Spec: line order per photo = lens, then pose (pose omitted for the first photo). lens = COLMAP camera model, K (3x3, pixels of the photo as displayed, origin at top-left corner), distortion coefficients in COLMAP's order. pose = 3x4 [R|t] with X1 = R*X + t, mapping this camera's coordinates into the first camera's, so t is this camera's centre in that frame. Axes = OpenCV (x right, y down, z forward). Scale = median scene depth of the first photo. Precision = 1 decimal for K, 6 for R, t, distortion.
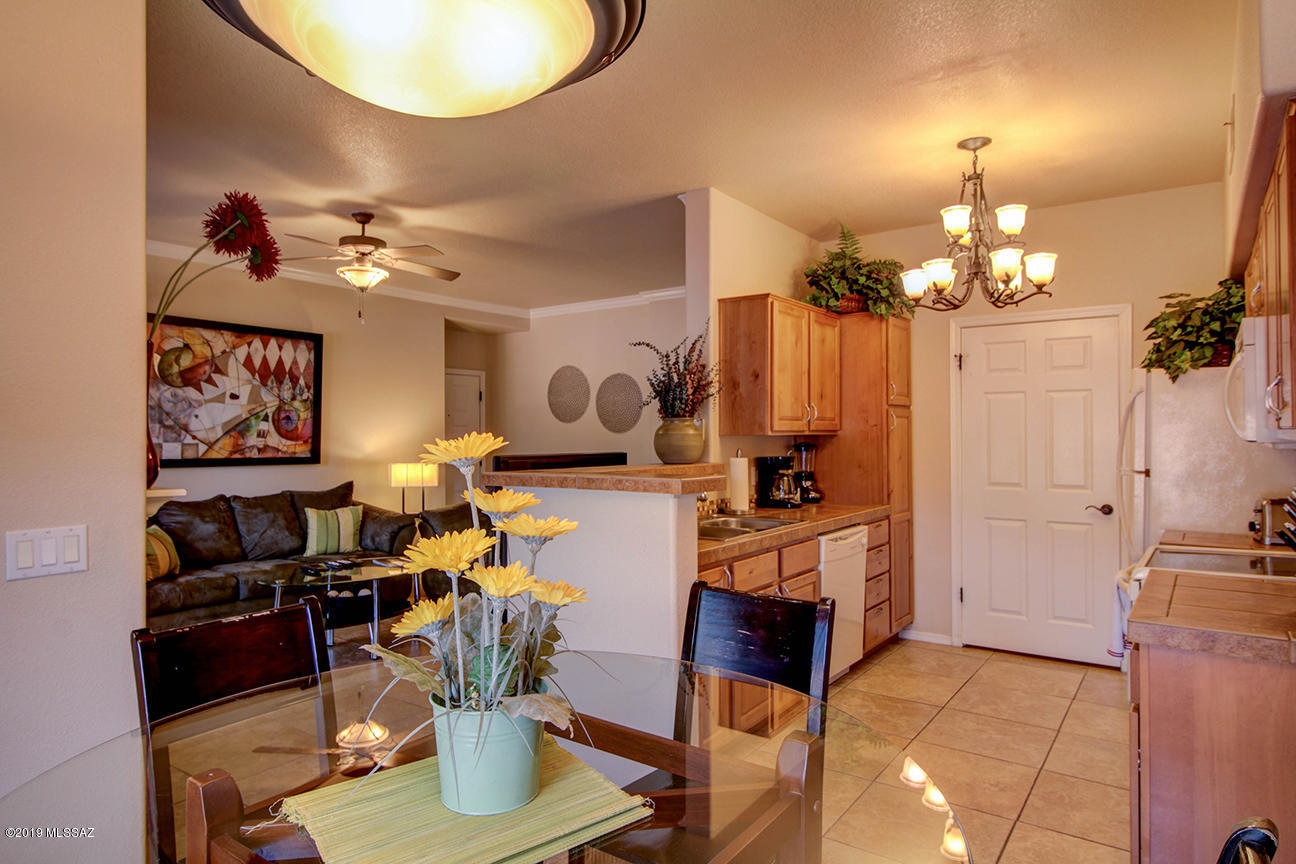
lens RADIAL K [[767.8, 0, 644.4], [0, 767.8, 425.9], [0, 0, 1]] dist [0.008651, -0.000550]
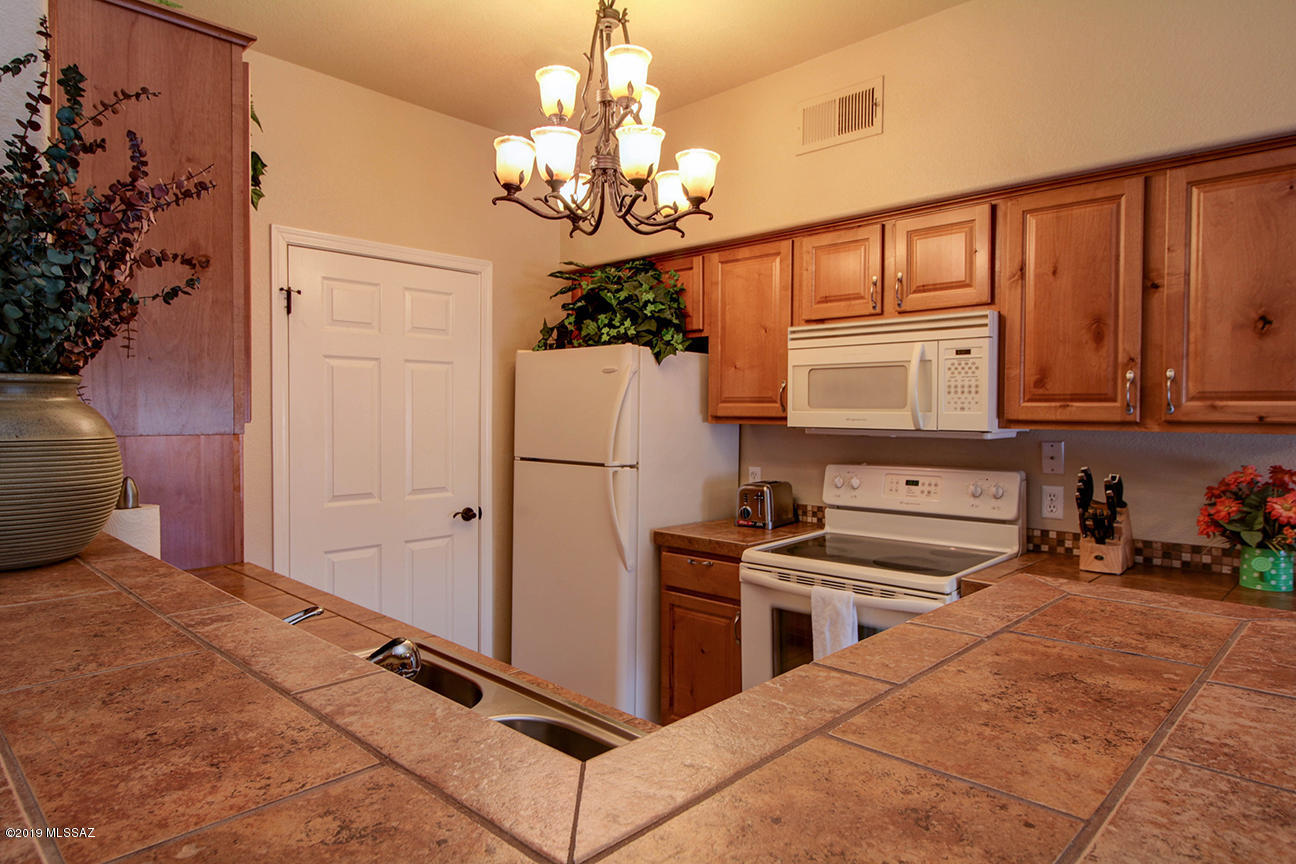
lens RADIAL K [[767.8, 0, 635.1], [0, 767.8, 428.1], [0, 0, 1]] dist [0.008651, -0.000550]
pose [[0.158518, -0.020123, 0.987151, -0.128058], [-0.012455, 0.999672, 0.022378, -0.000825], [-0.987278, -0.015842, 0.158215, 0.573532]]
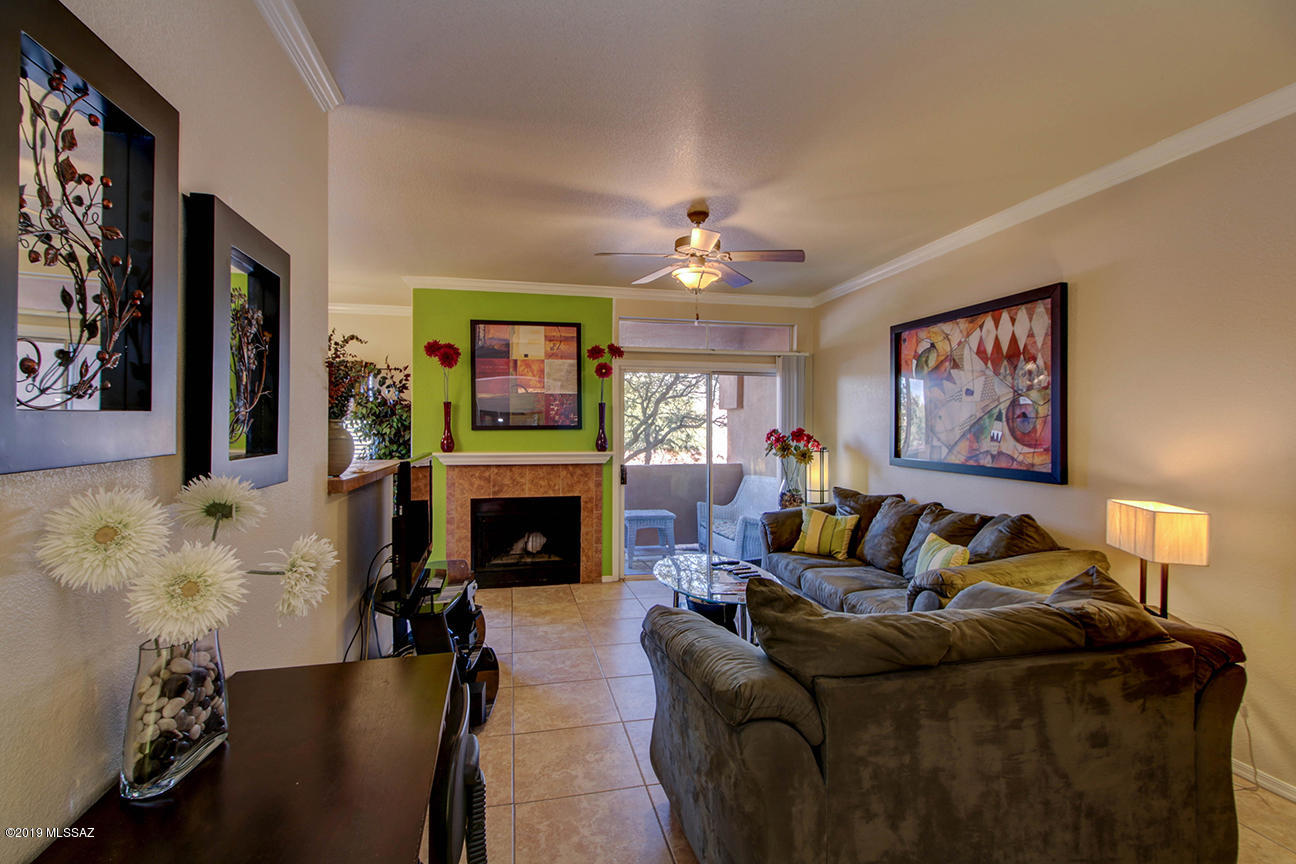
lens RADIAL K [[589.9, 0, 643.2], [0, 589.9, 427.3], [0, 0, 1]] dist [0.023436, -0.011158]
pose [[-0.669999, -0.001708, -0.742360, 0.211618], [0.006057, 0.999951, -0.007768, 0.003536], [0.742337, -0.009701, -0.669956, 1.255826]]
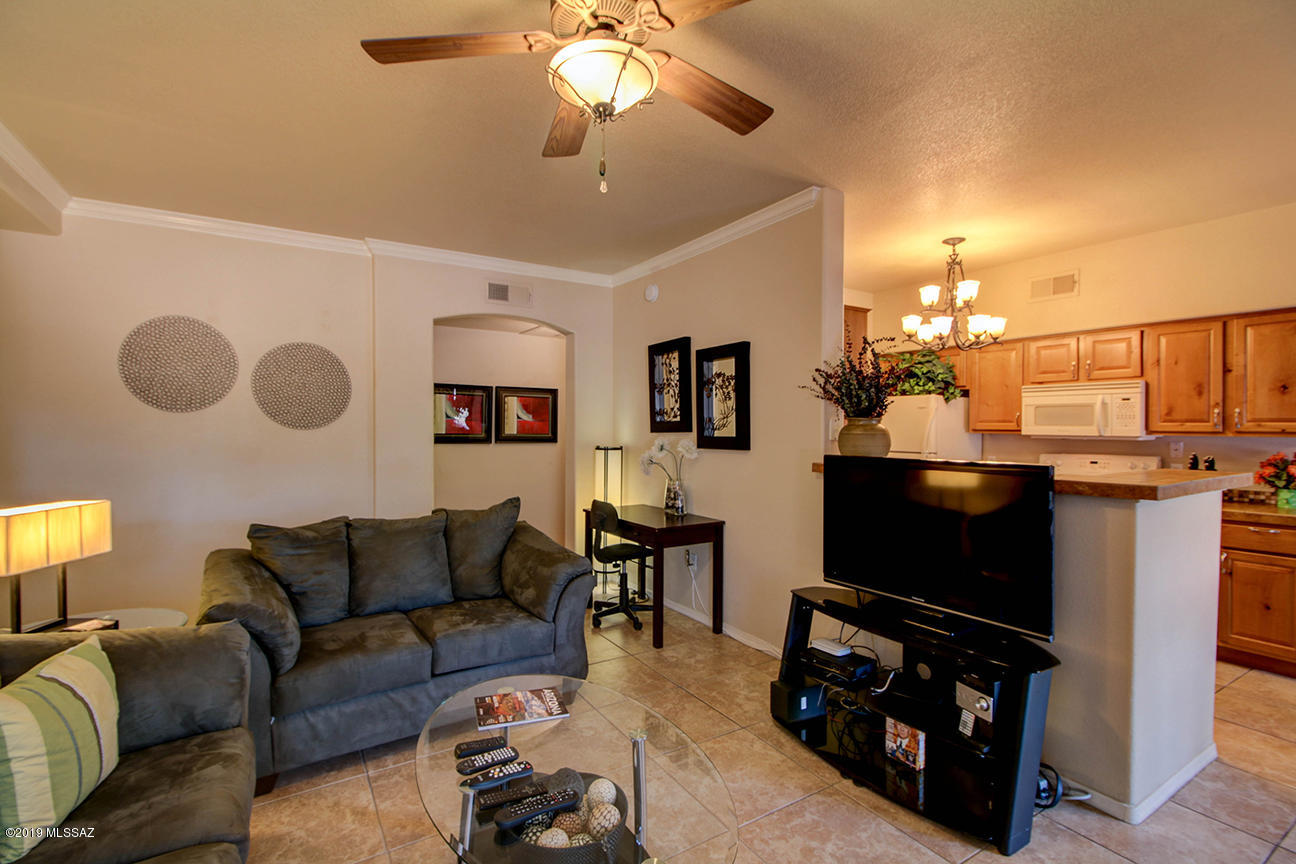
lens RADIAL K [[589.9, 0, 642.6], [0, 589.9, 428.5], [0, 0, 1]] dist [0.023436, -0.011158]
pose [[0.386599, -0.001308, 0.922247, -0.580620], [-0.012582, 0.999898, 0.006693, 0.001680], [-0.922162, -0.014191, 0.386543, 0.726641]]
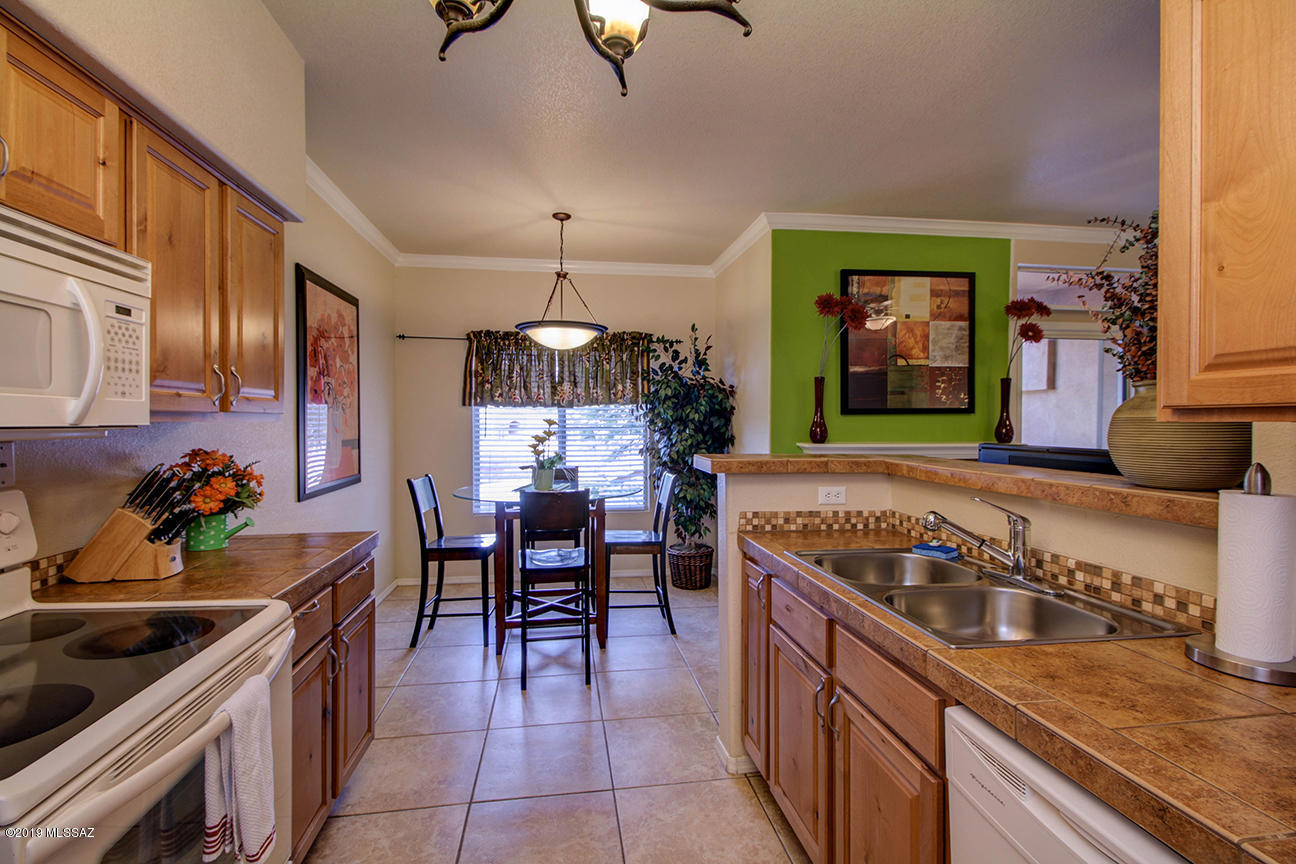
lens RADIAL K [[589.9, 0, 645.0], [0, 589.9, 429.1], [0, 0, 1]] dist [0.023436, -0.011158]
pose [[-0.721440, 0.010813, -0.692392, 0.368427], [0.006415, 0.999940, 0.008932, 0.008993], [0.692447, 0.002002, -0.721466, 0.775819]]
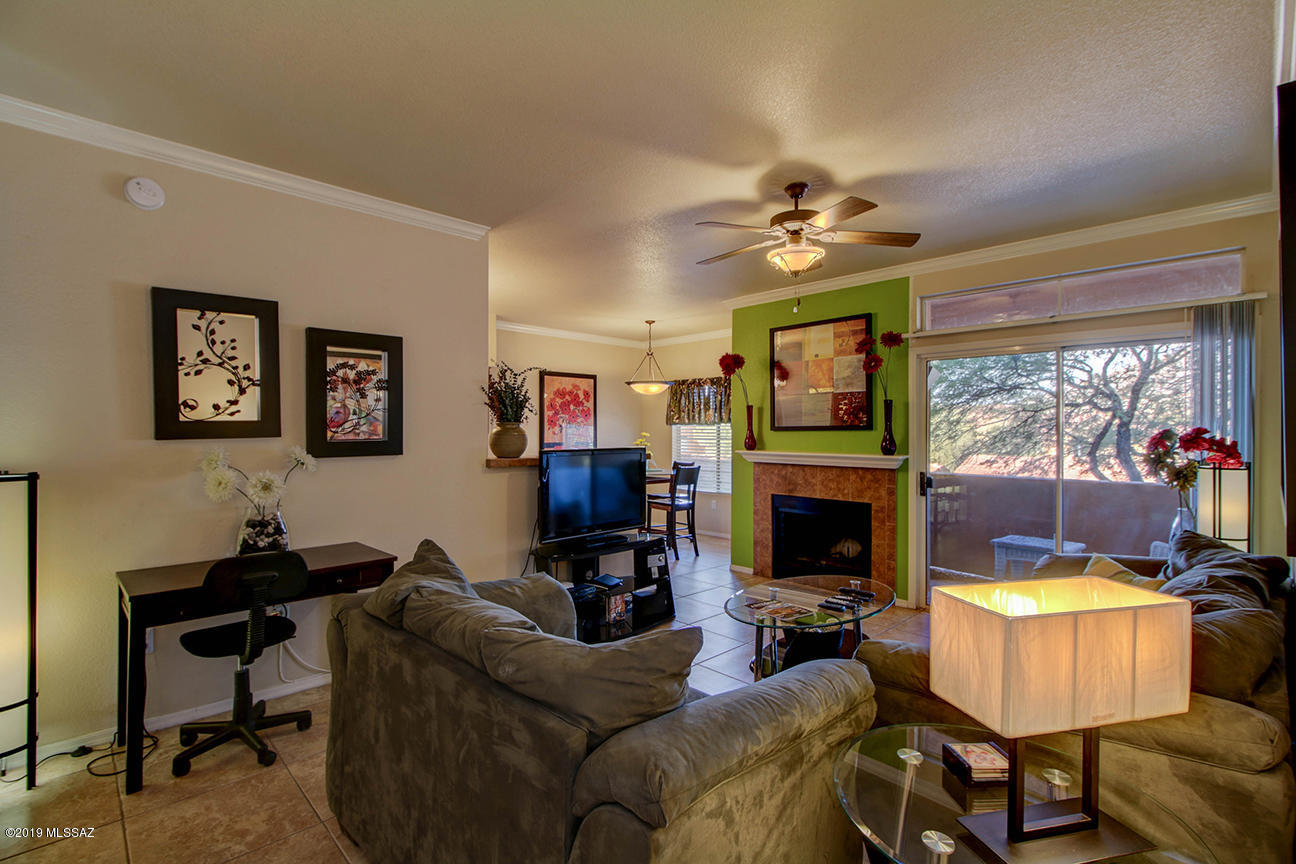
lens RADIAL K [[589.9, 0, 639.9], [0, 589.9, 430.5], [0, 0, 1]] dist [0.023436, -0.011158]
pose [[-0.981979, -0.001866, 0.188981, -0.274219], [-0.003577, 0.999956, -0.008718, 0.008623], [-0.188956, -0.009237, -0.981942, 1.462994]]
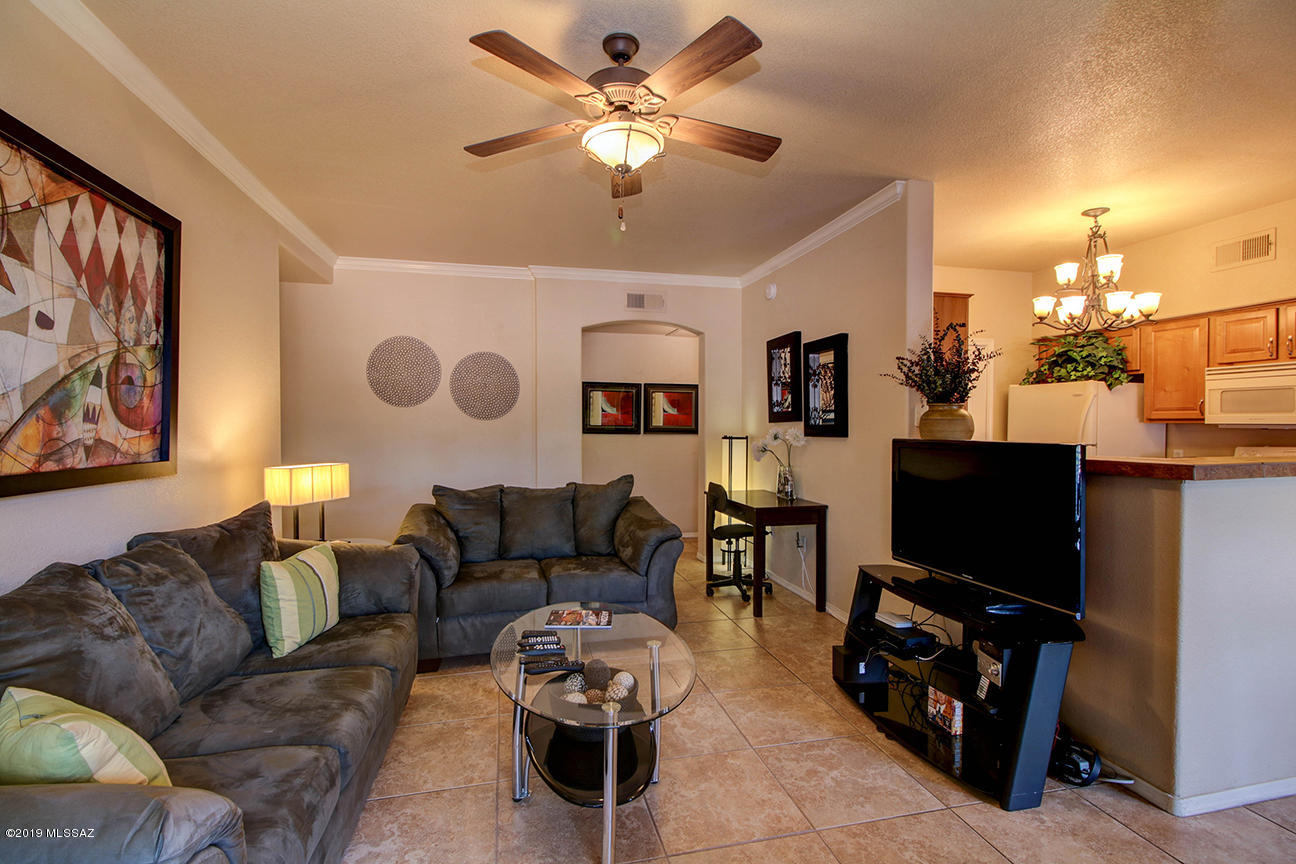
lens RADIAL K [[589.9, 0, 645.1], [0, 589.9, 427.7], [0, 0, 1]] dist [0.023436, -0.011158]
pose [[0.658744, -0.001956, 0.752365, -0.601786], [-0.010099, 0.999884, 0.011442, 0.012392], [-0.752299, -0.015135, 0.658647, 0.588010]]
